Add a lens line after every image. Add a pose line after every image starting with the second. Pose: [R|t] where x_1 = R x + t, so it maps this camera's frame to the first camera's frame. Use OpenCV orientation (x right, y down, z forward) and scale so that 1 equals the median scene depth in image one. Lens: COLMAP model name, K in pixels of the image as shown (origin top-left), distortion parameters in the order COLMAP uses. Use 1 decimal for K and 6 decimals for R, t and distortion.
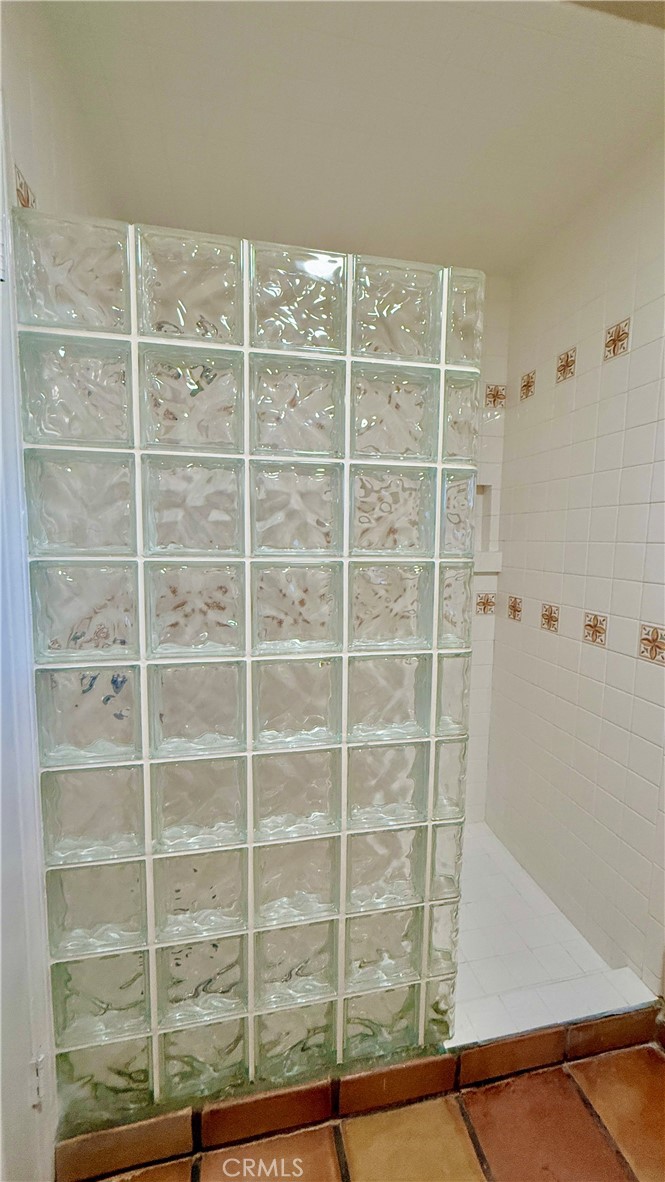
lens RADIAL K [[469.4, 0, 335.7], [0, 469.4, 589.6], [0, 0, 1]] dist [0.001850, -0.000037]
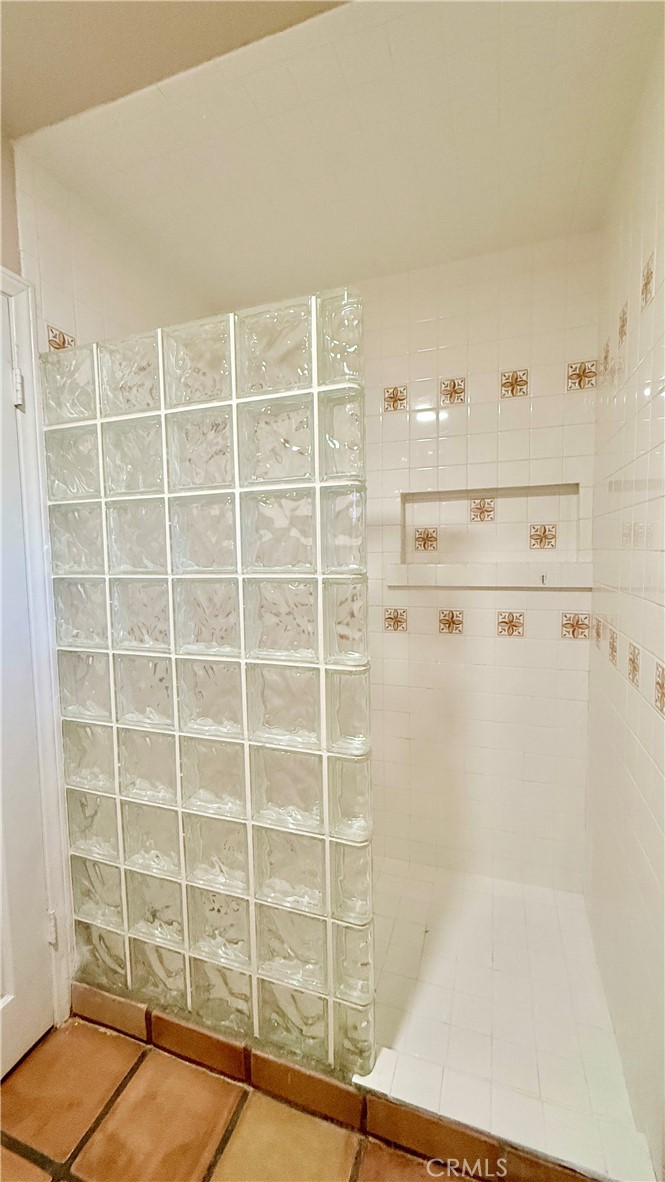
lens RADIAL K [[469.4, 0, 351.5], [0, 469.4, 593.0], [0, 0, 1]] dist [0.001850, -0.000037]
pose [[0.855653, 0.014244, -0.517354, 0.745412], [-0.026629, 0.999509, -0.016524, -0.010055], [0.516865, 0.027915, 0.855612, 0.151220]]
